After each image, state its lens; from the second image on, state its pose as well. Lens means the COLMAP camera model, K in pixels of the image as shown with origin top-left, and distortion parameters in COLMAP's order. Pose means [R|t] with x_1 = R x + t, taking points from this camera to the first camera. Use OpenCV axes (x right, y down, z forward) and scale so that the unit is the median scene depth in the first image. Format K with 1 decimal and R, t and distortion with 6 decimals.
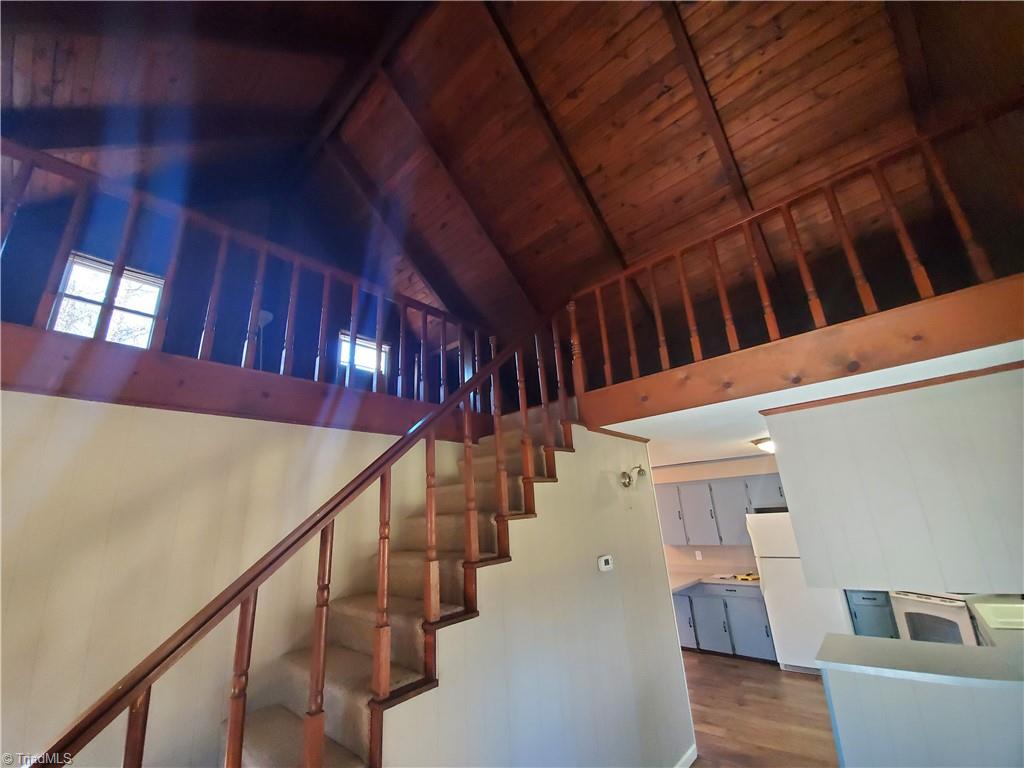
lens RADIAL K [[404.6, 0, 502.8], [0, 404.6, 383.3], [0, 0, 1]] dist [-0.001407, -0.010590]
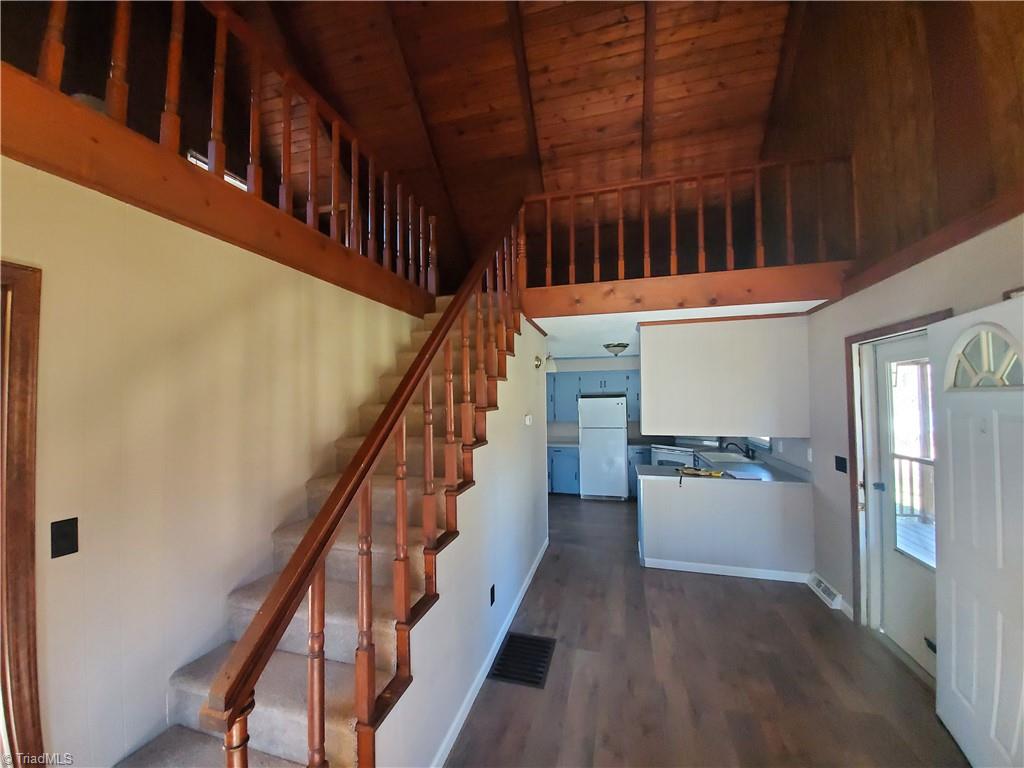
lens RADIAL K [[404.6, 0, 509.1], [0, 404.6, 387.7], [0, 0, 1]] dist [-0.001407, -0.010590]
pose [[0.884520, 0.054386, 0.463322, -0.320011], [-0.175297, 0.959143, 0.222071, 0.040331], [-0.432315, -0.277645, 0.857915, -0.073919]]
